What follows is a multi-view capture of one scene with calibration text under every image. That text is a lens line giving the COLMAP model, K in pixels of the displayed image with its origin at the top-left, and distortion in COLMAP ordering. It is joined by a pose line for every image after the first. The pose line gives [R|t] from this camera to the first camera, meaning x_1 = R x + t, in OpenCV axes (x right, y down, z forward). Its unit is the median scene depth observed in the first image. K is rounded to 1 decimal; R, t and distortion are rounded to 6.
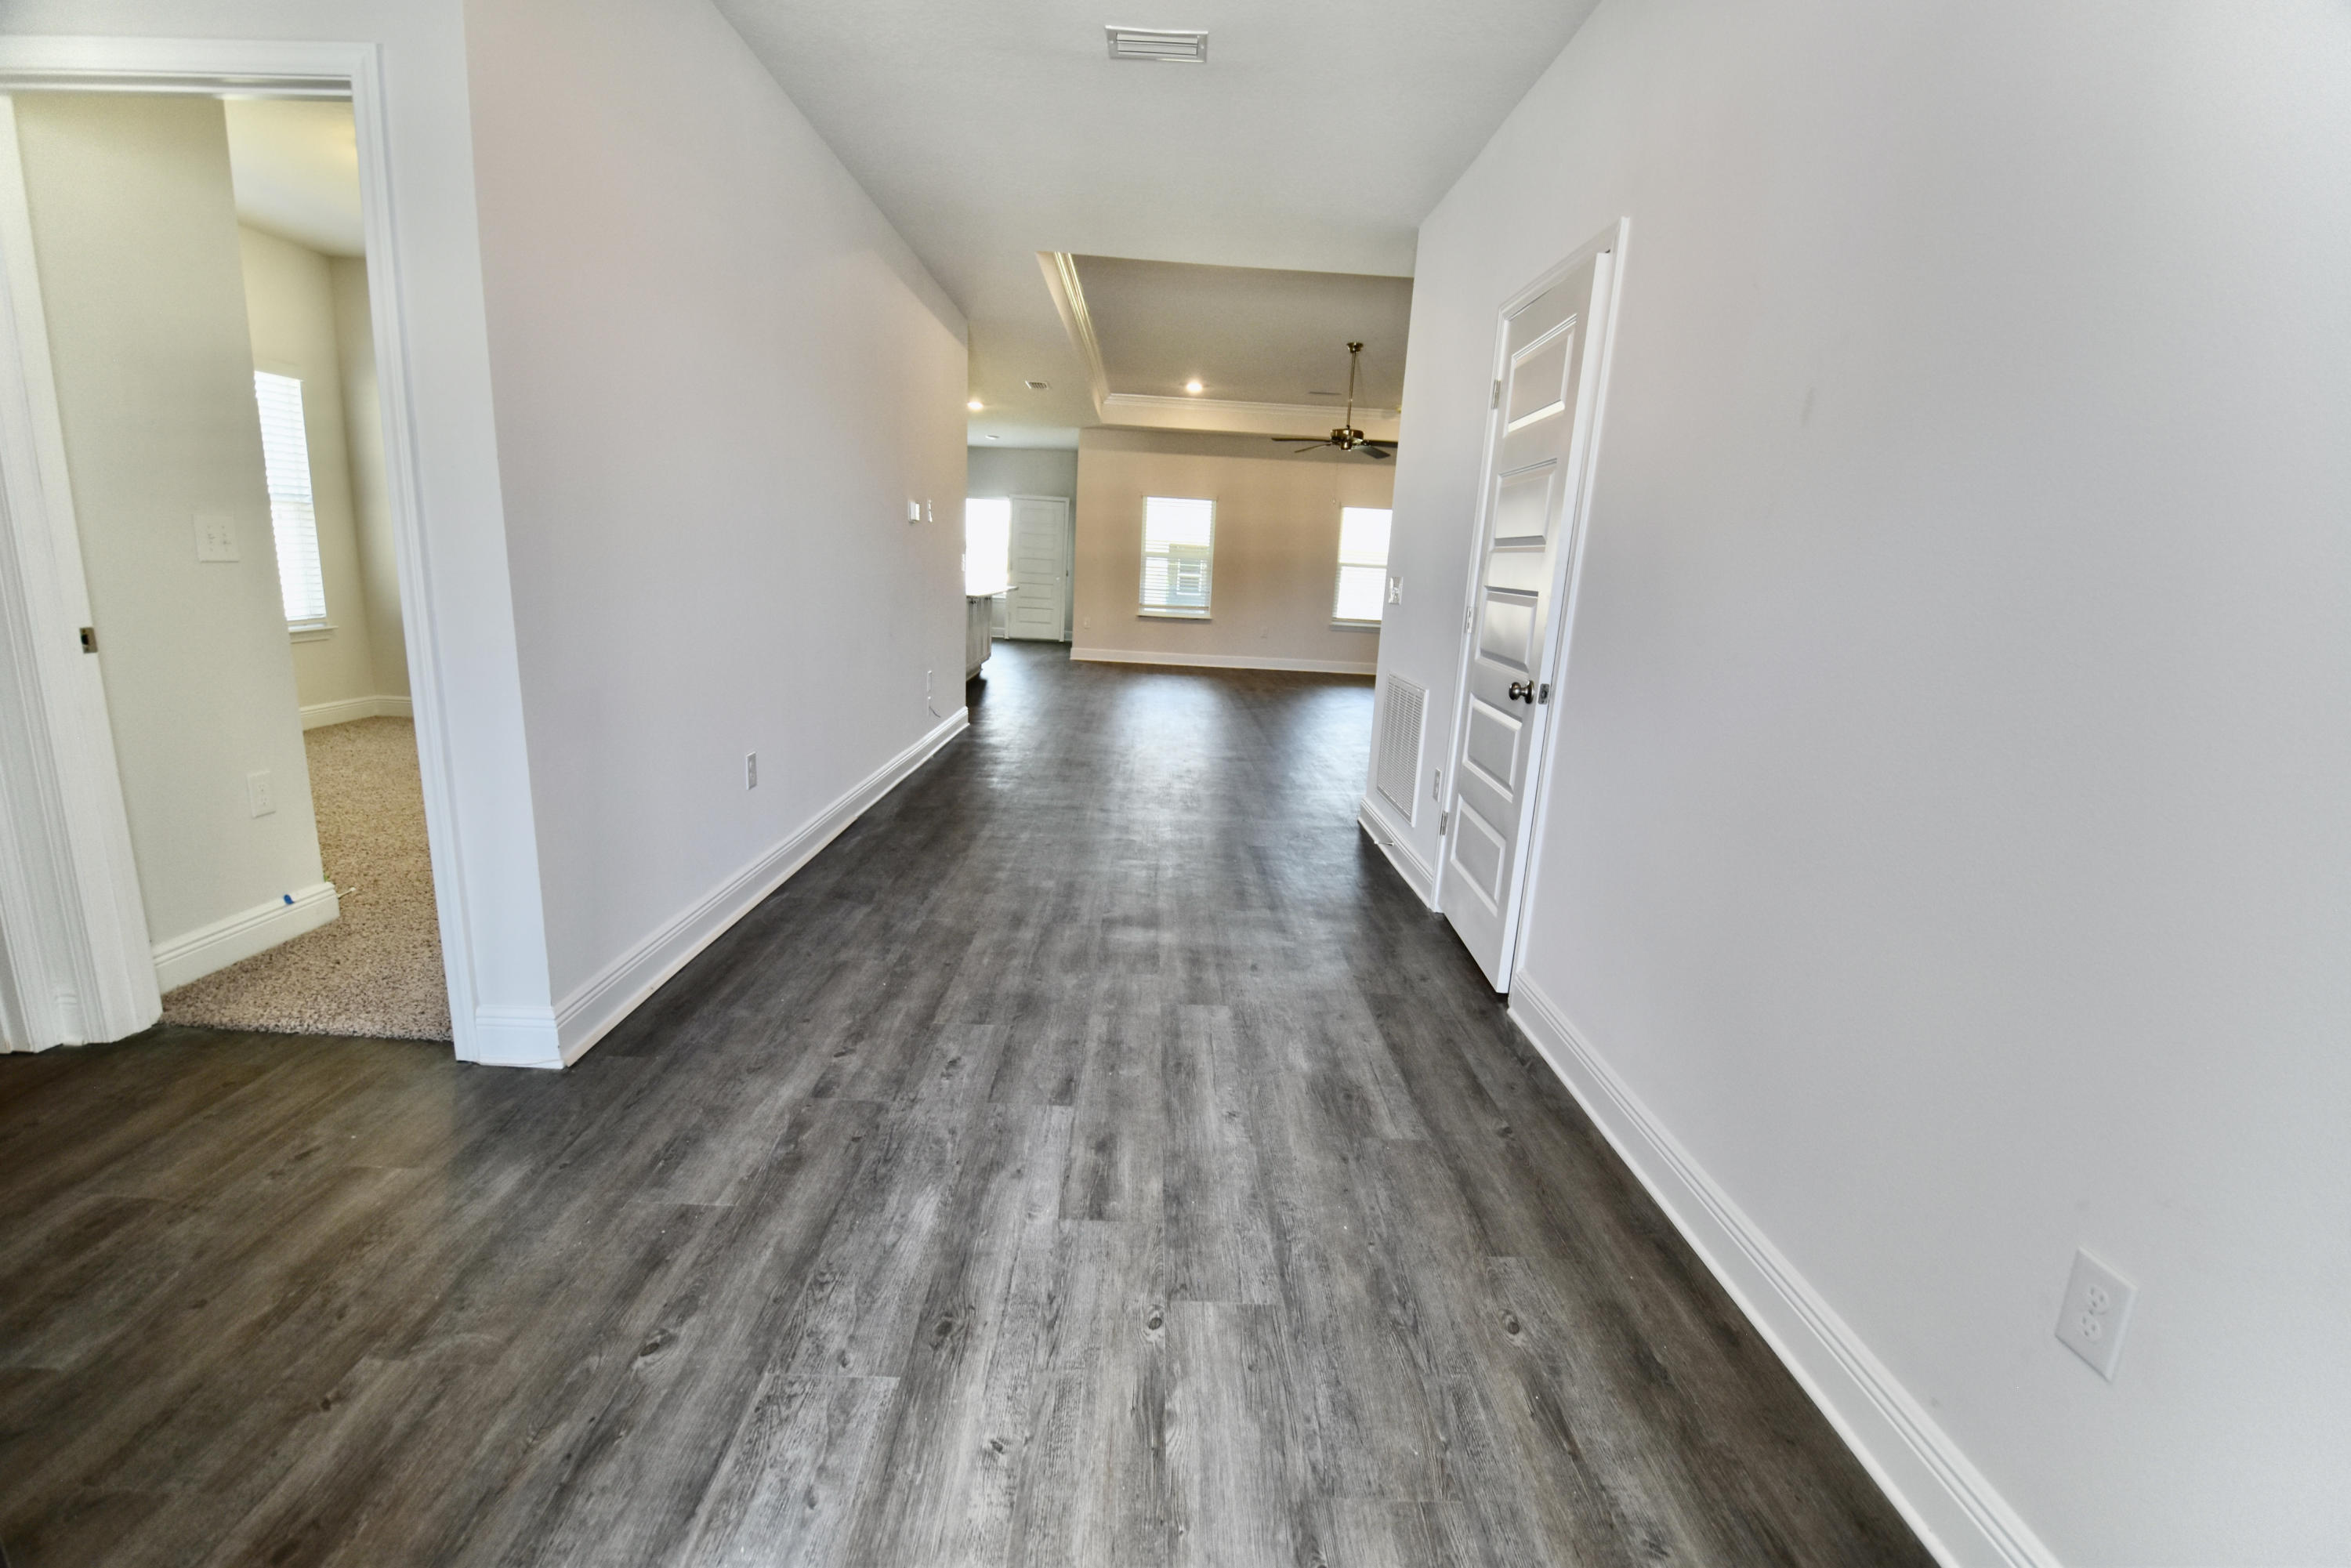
lens RADIAL K [[1030.8, 0, 1188.0], [0, 1030.8, 796.0], [0, 0, 1]] dist [0.006156, -0.015696]
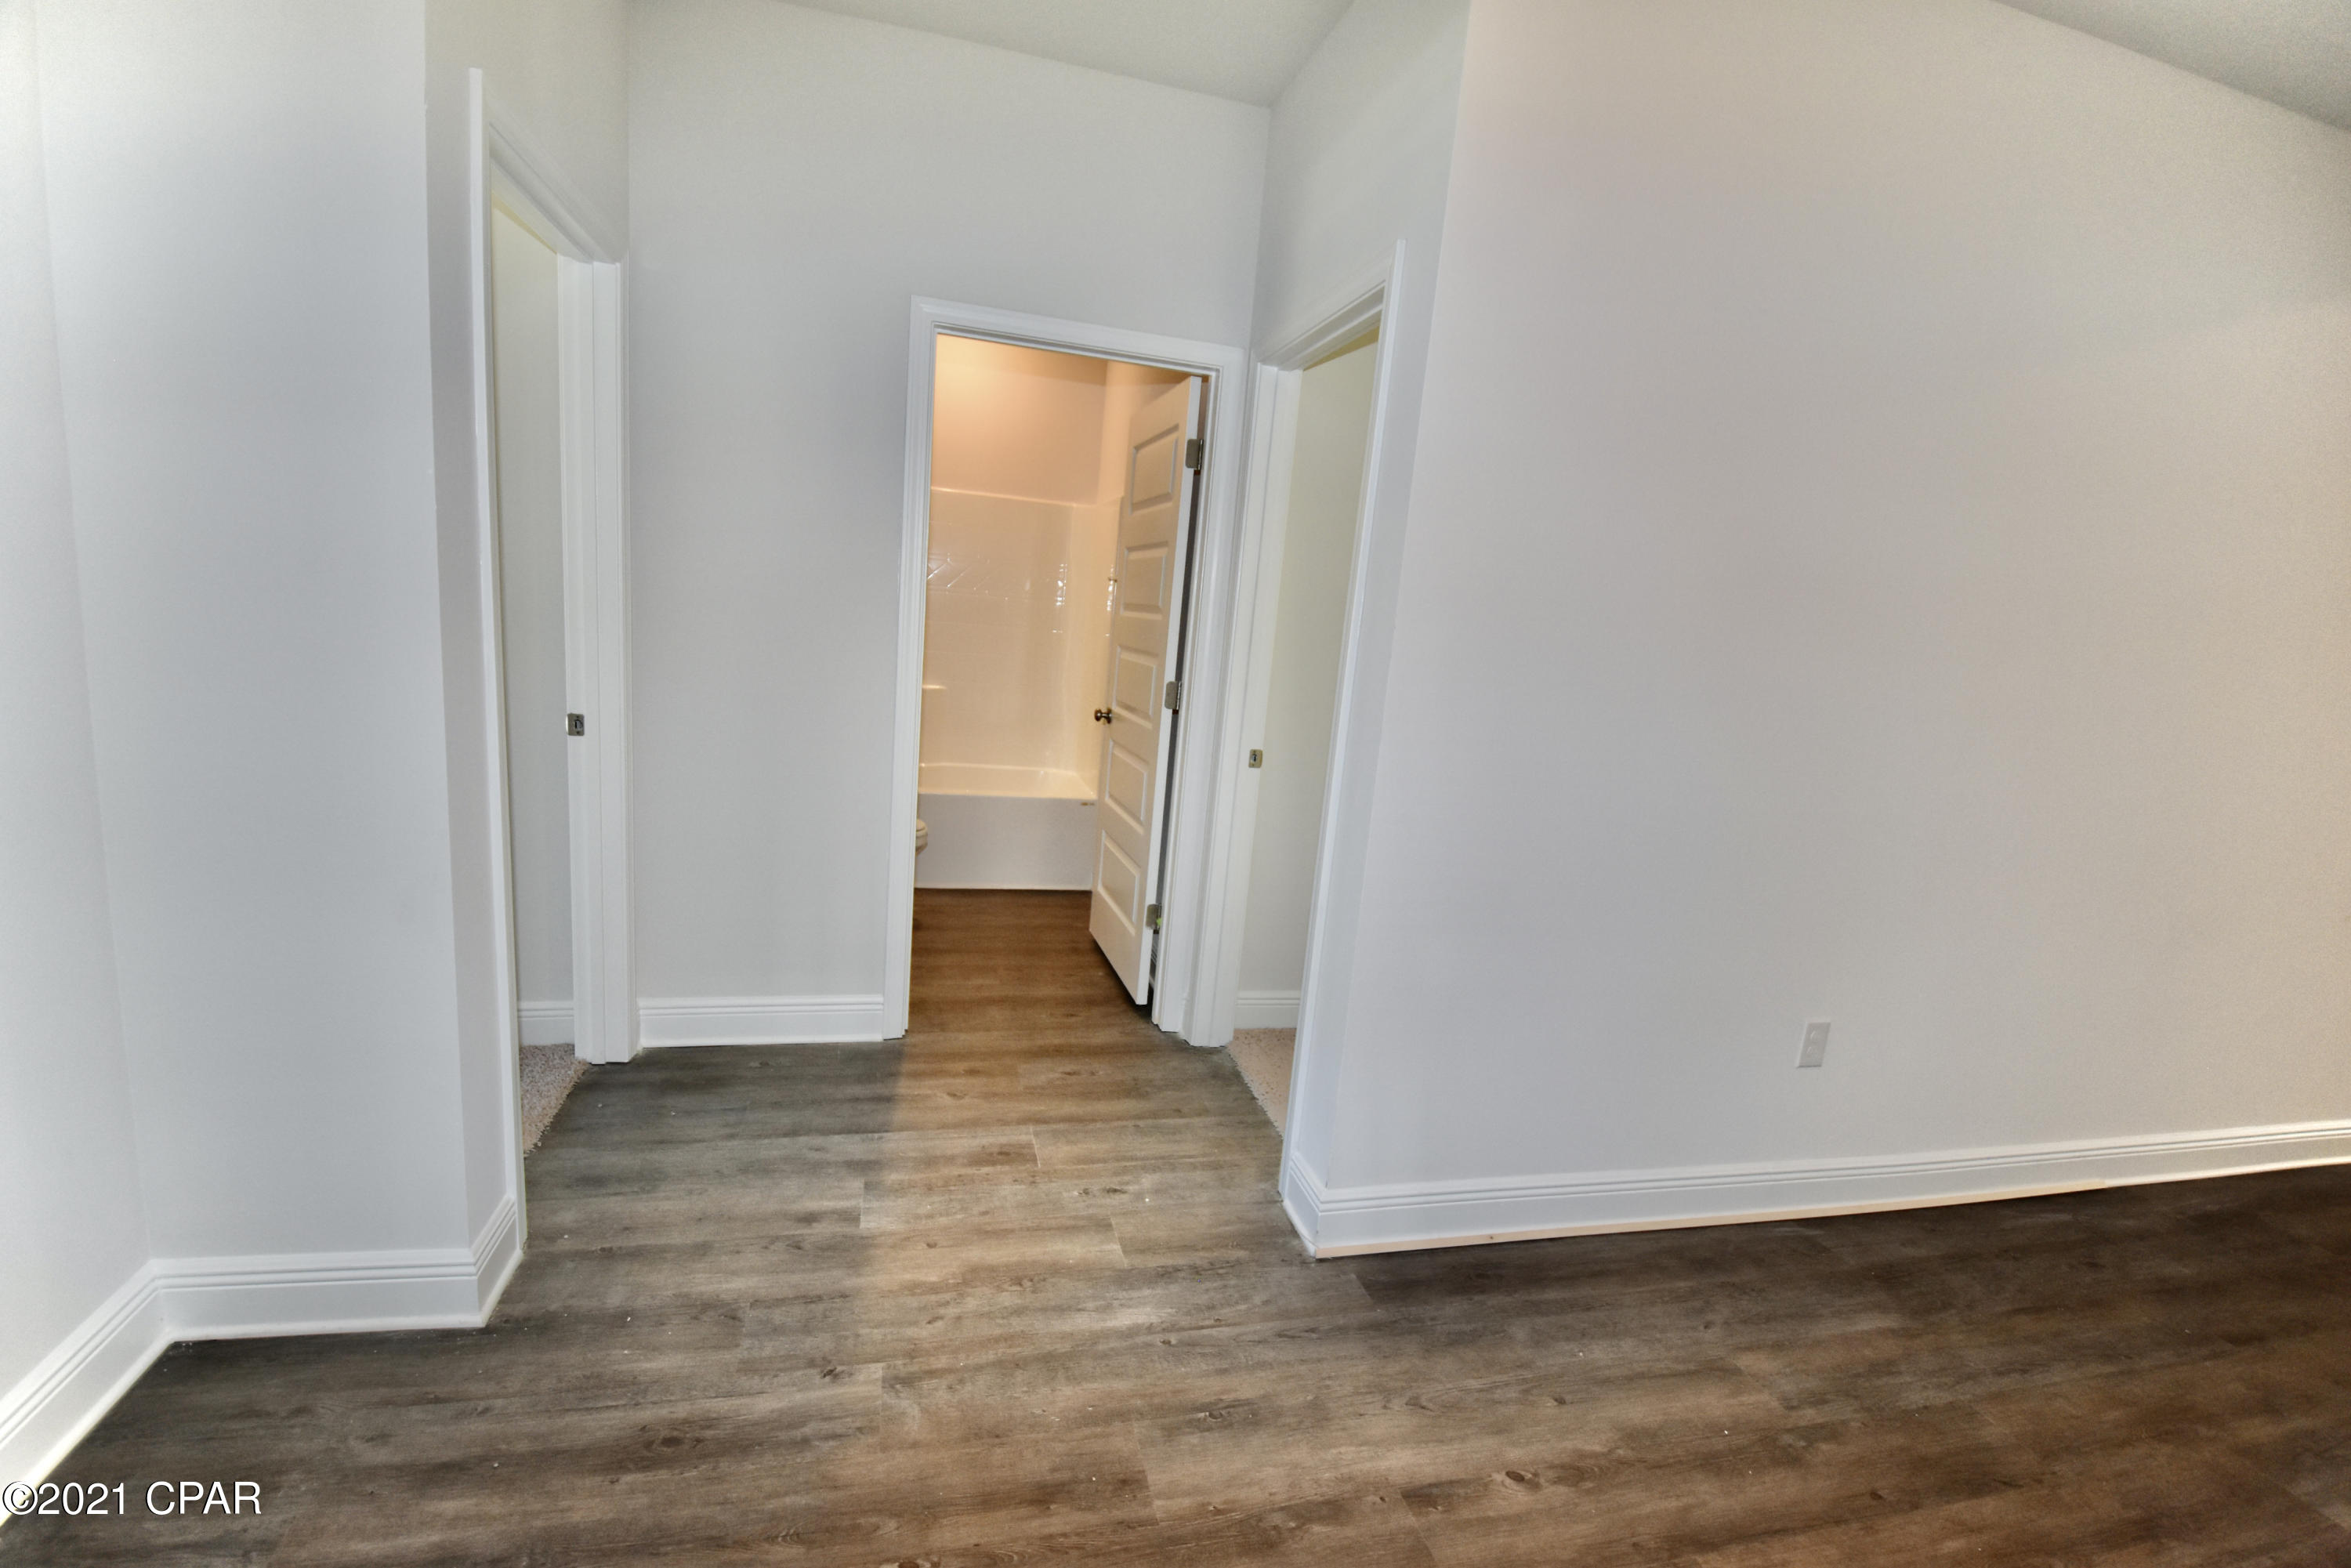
lens RADIAL K [[1030.8, 0, 1169.3], [0, 1030.8, 795.8], [0, 0, 1]] dist [0.006156, -0.015696]
pose [[0.229863, 0.142361, -0.962754, 0.194068], [-0.292706, 0.953554, 0.071116, -0.154386], [0.928163, 0.265457, 0.260857, 0.501017]]
